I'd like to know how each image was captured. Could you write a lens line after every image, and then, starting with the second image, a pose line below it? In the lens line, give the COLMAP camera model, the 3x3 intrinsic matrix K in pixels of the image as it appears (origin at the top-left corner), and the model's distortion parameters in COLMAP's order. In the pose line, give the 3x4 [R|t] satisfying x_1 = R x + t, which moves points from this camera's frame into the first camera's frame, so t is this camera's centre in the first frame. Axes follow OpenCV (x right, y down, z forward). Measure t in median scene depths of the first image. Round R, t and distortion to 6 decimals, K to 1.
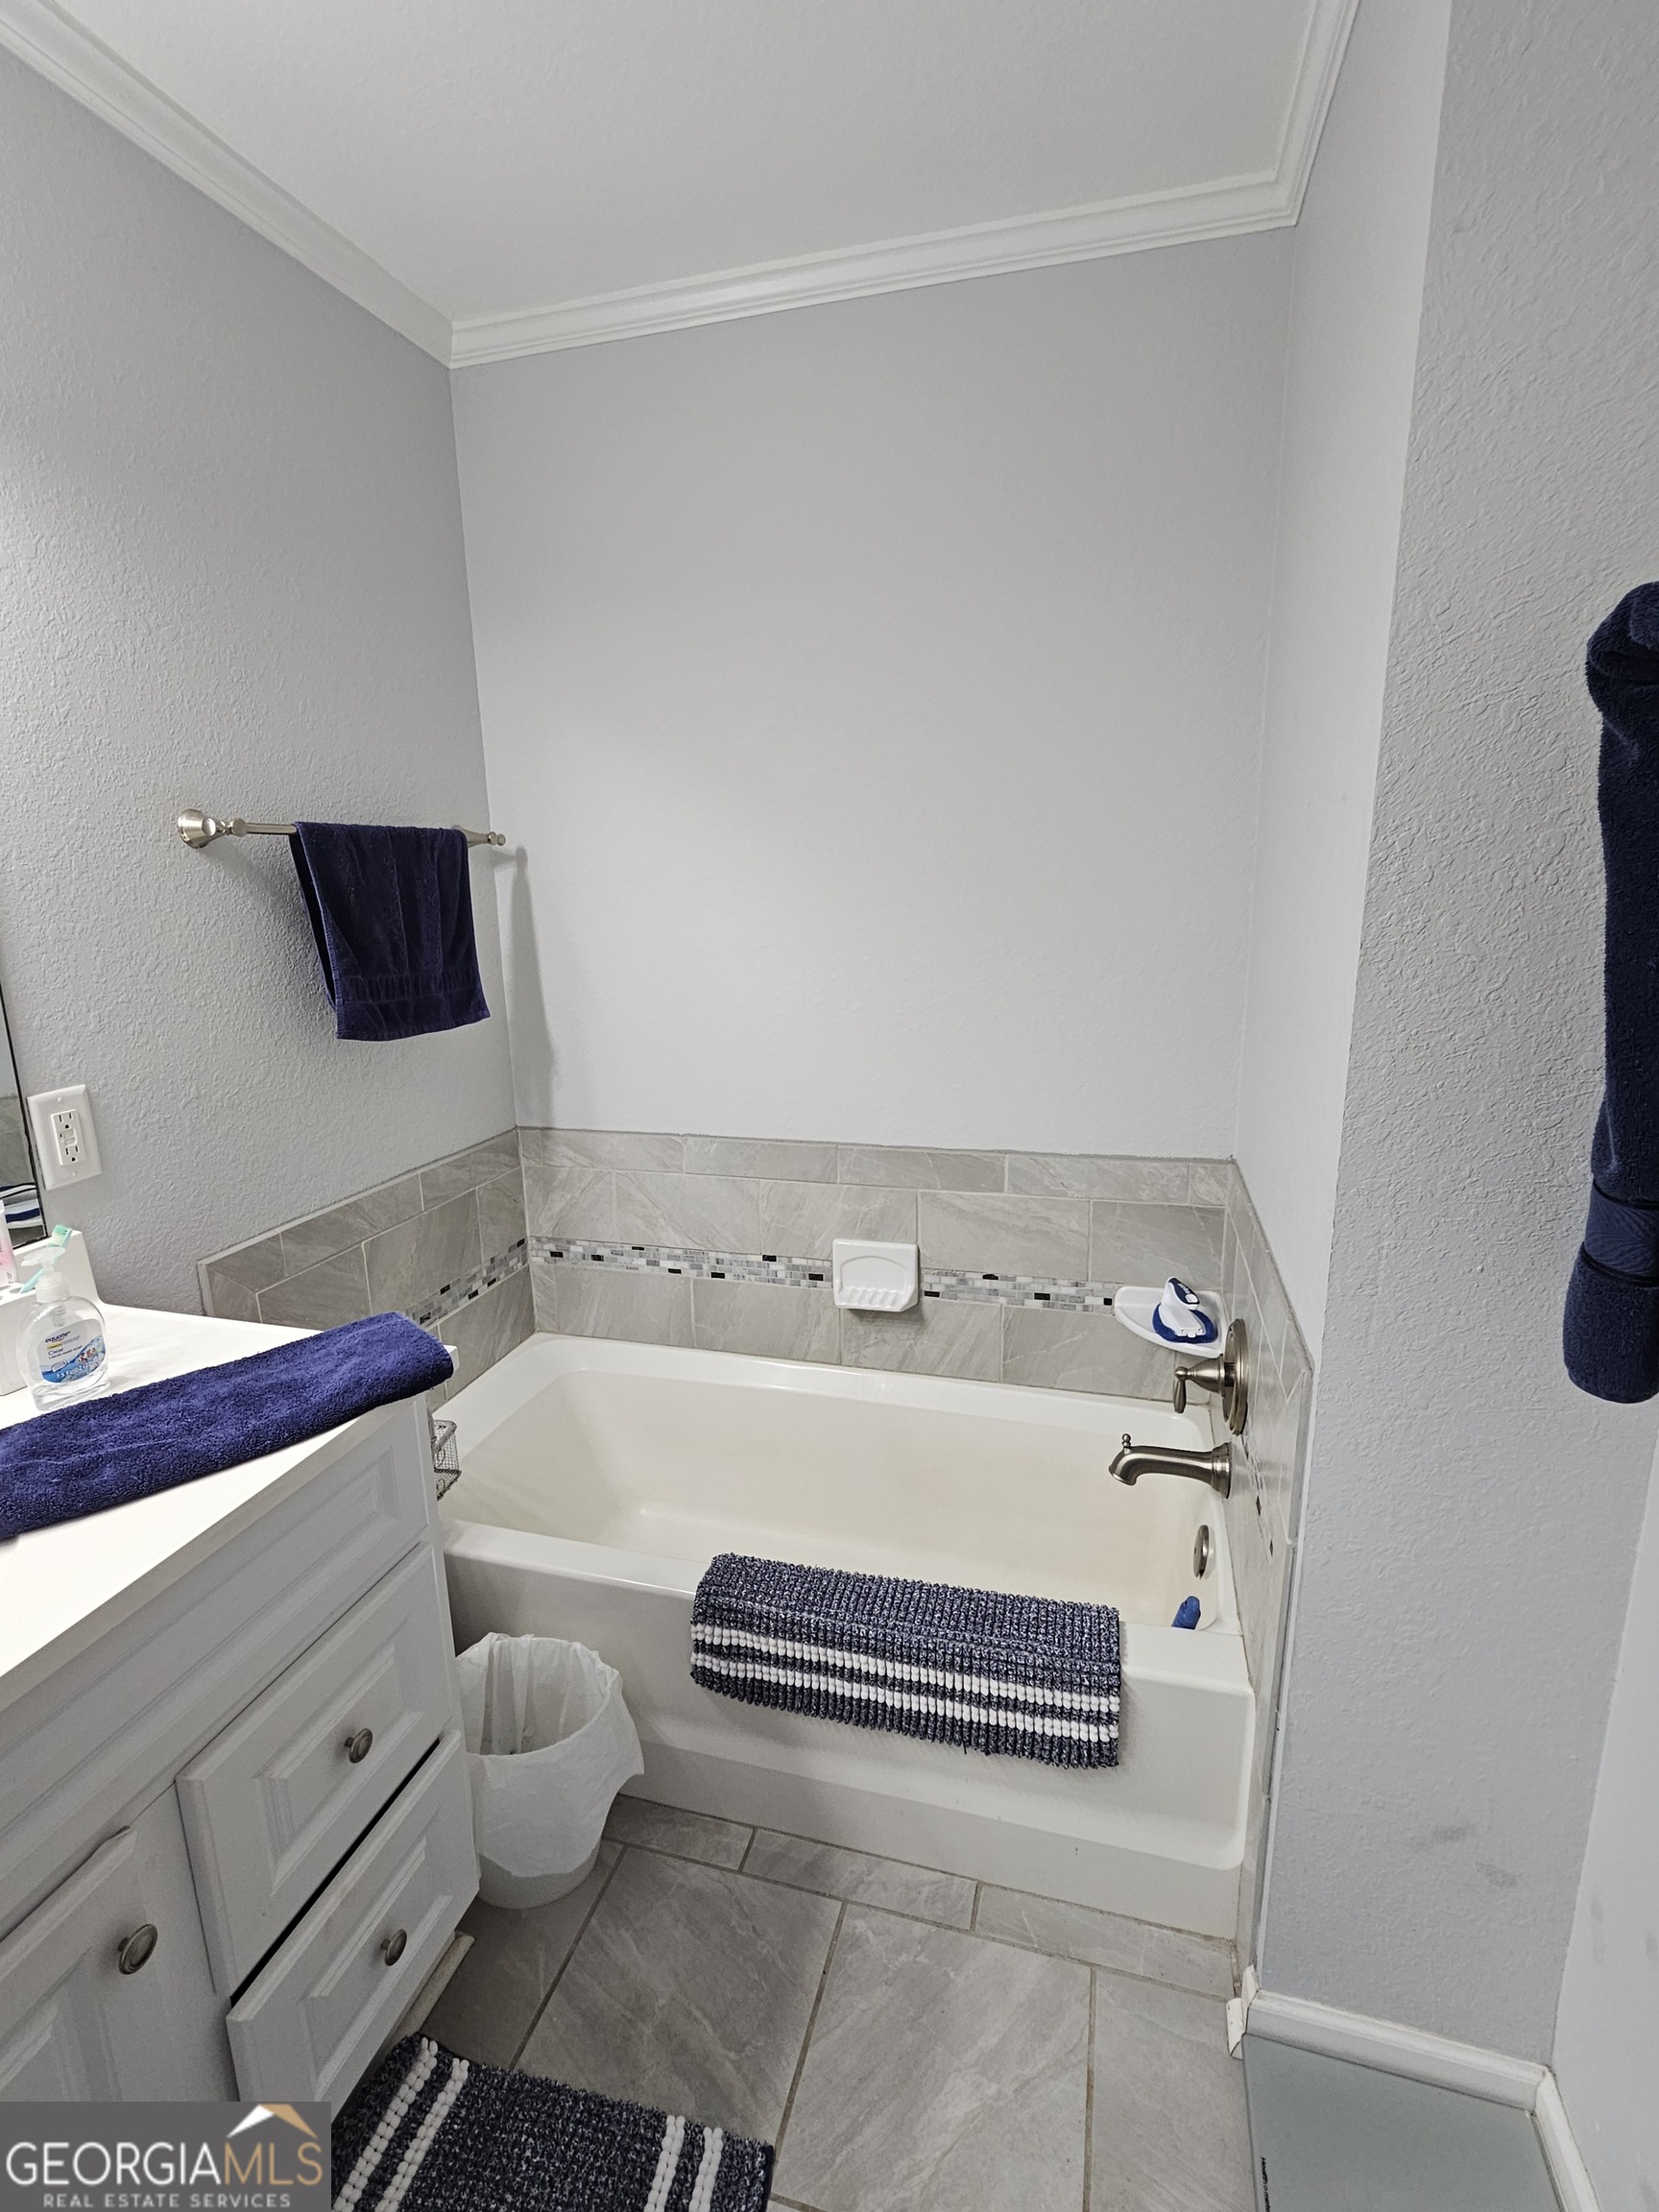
lens RADIAL K [[1031.5, 0, 829.5], [0, 1031.5, 1106.0], [0, 0, 1]] dist [-0.003750, 0.000285]
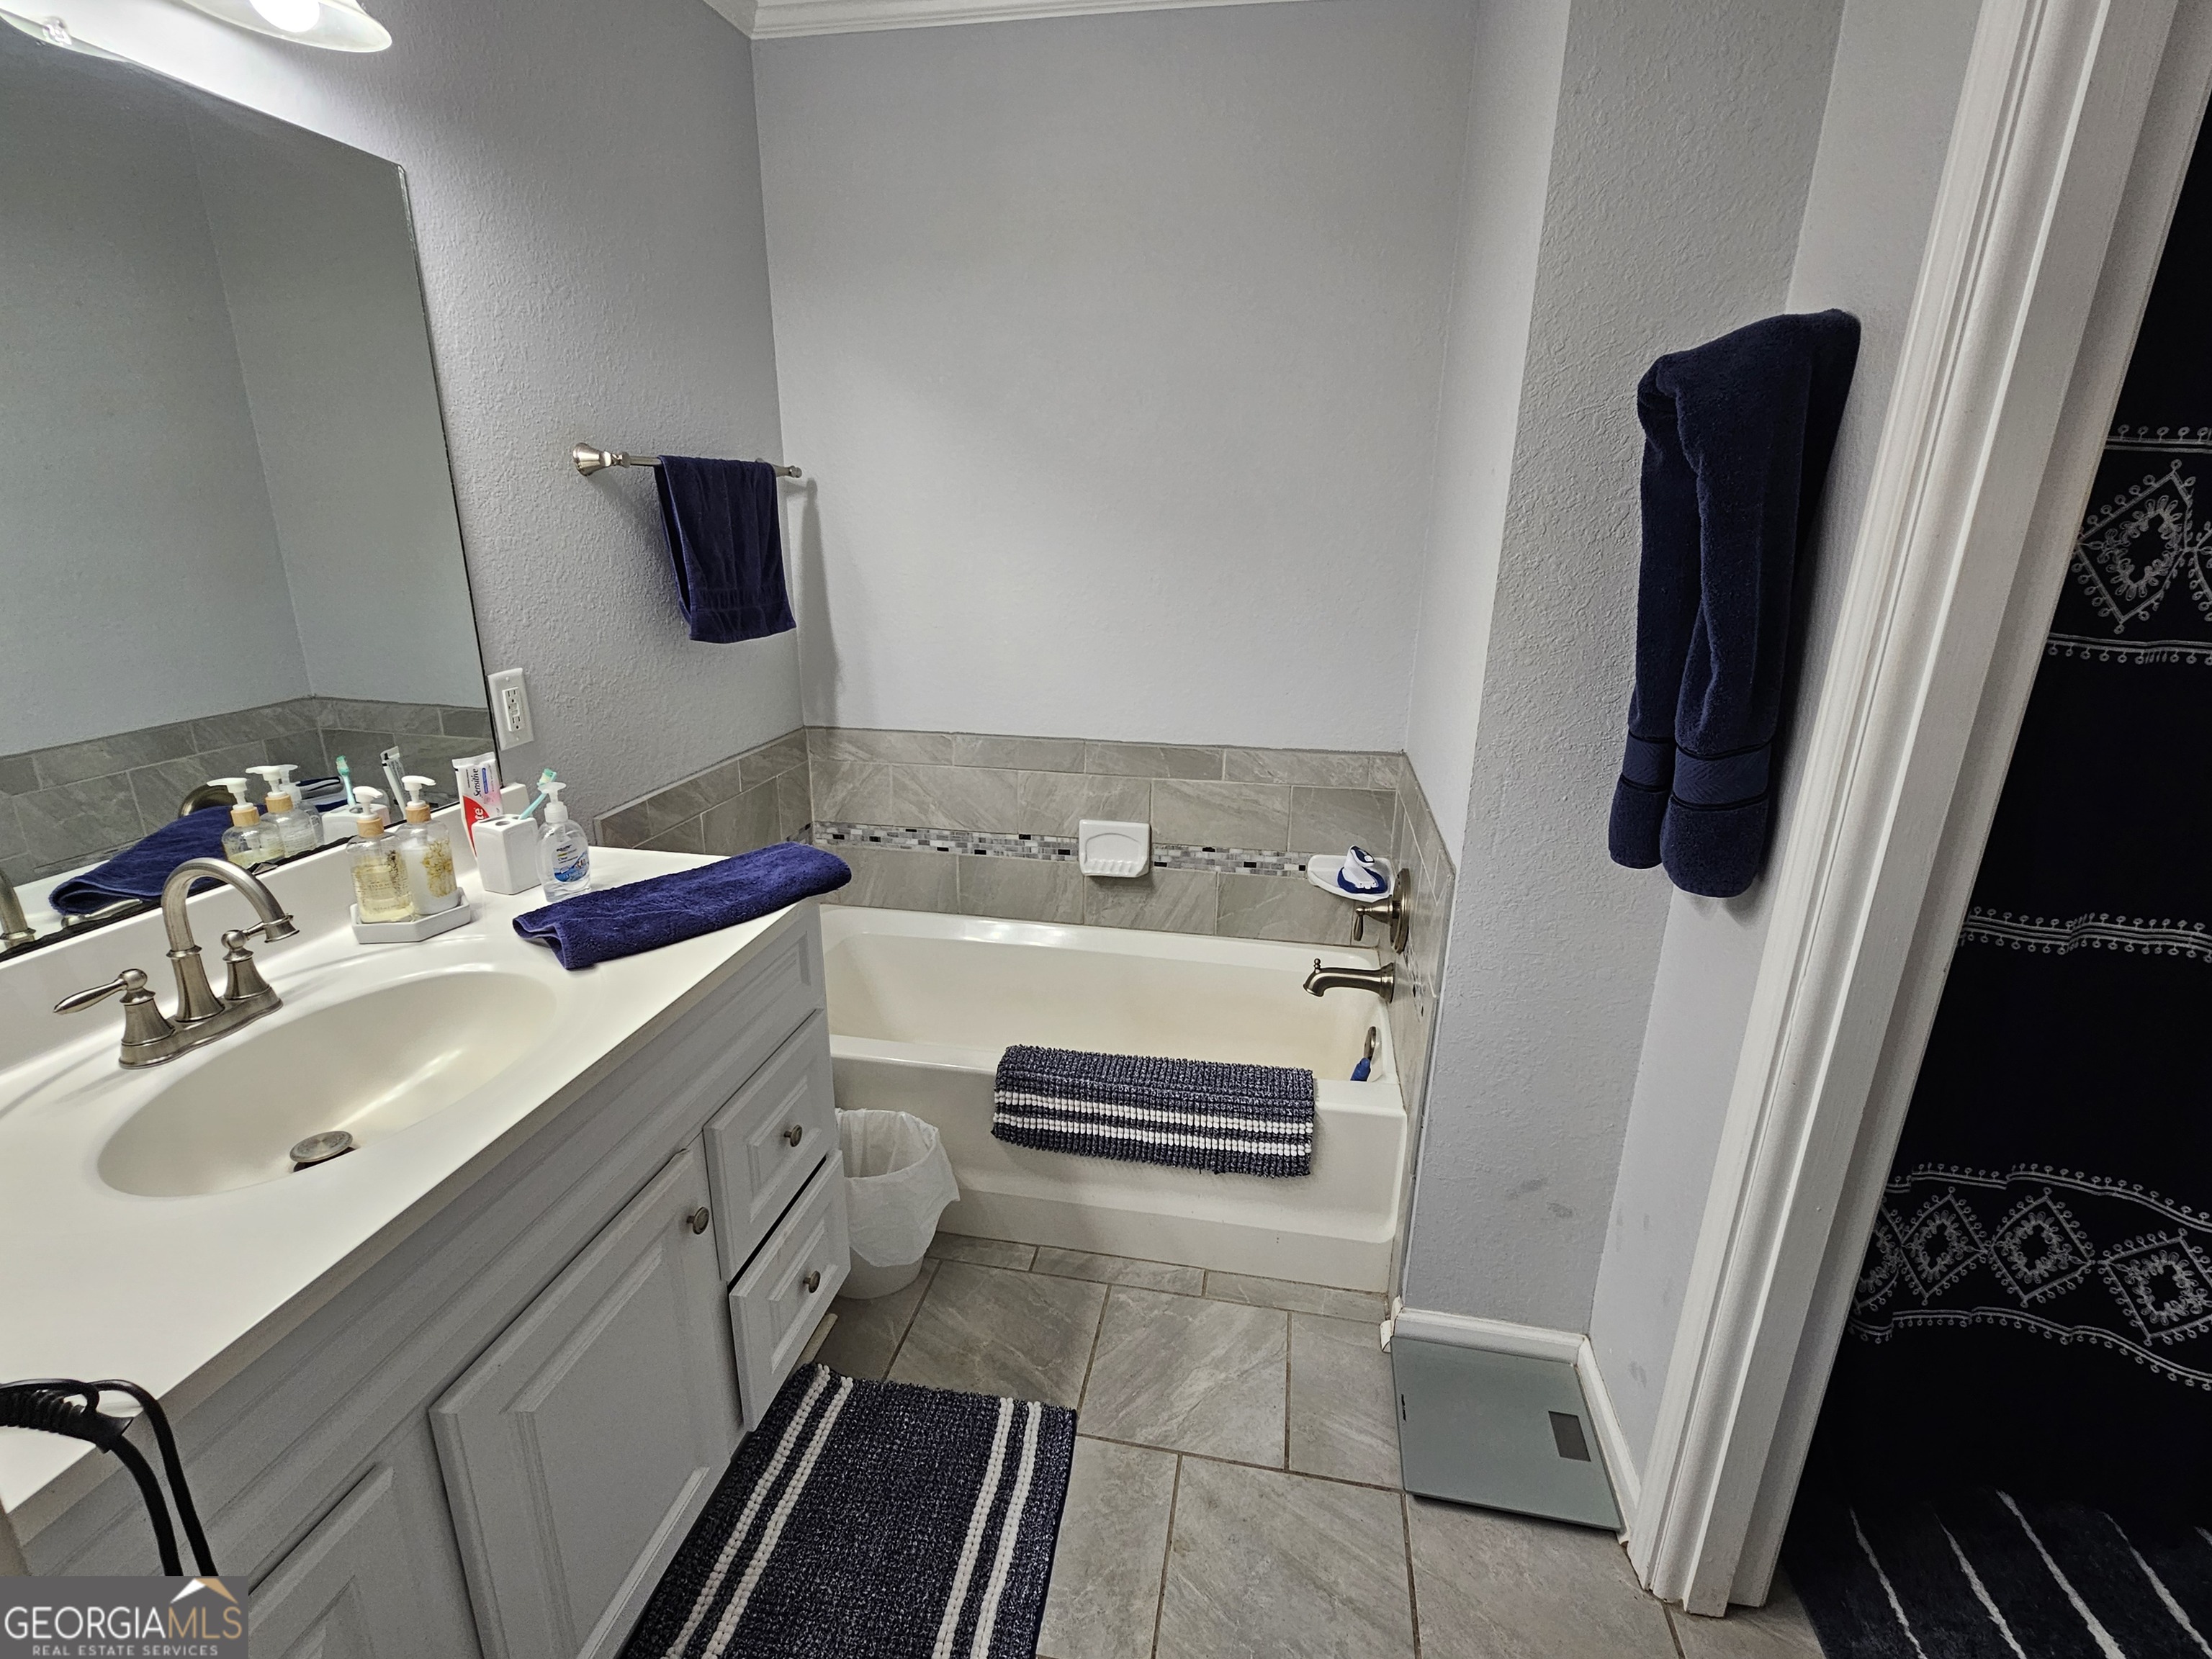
lens RADIAL K [[1031.5, 0, 1093.8], [0, 1031.5, 837.9], [0, 0, 1]] dist [-0.003750, 0.000285]
pose [[0.996153, 0.001779, 0.087615, -0.124591], [-0.009714, 0.995873, 0.090233, 0.058853], [-0.087093, -0.090737, 0.992059, -0.294927]]
